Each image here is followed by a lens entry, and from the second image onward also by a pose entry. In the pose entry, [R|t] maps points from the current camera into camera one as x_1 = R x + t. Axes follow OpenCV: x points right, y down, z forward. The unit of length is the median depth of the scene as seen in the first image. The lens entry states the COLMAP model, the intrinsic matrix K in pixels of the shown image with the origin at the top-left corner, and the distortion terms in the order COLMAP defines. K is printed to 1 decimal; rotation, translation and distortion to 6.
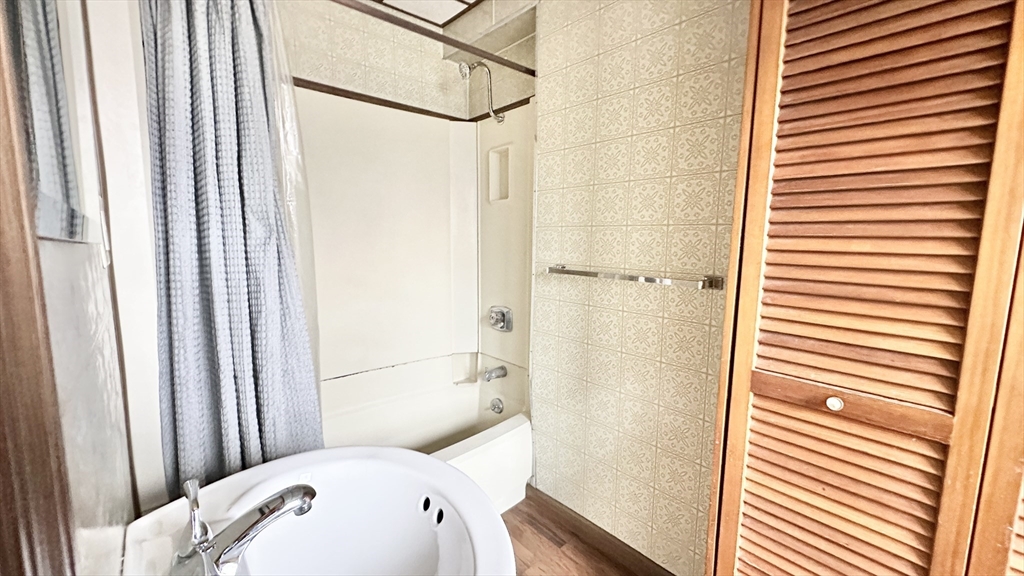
lens RADIAL K [[408.7, 0, 508.7], [0, 408.7, 288.9], [0, 0, 1]] dist [-0.015577, 0.000898]
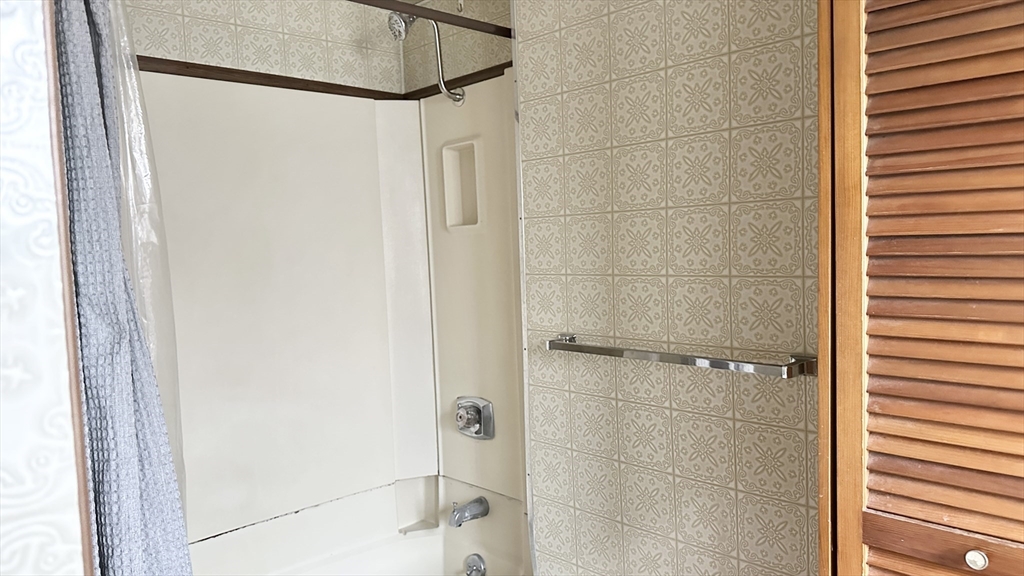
lens RADIAL K [[726.2, 0, 501.5], [0, 726.2, 287.2], [0, 0, 1]] dist [0.023762, -0.045065]
pose [[0.997932, -0.051133, 0.038952, -0.018302], [0.053515, 0.996591, -0.062790, -0.083177], [-0.035609, 0.064745, 0.997266, -0.136438]]
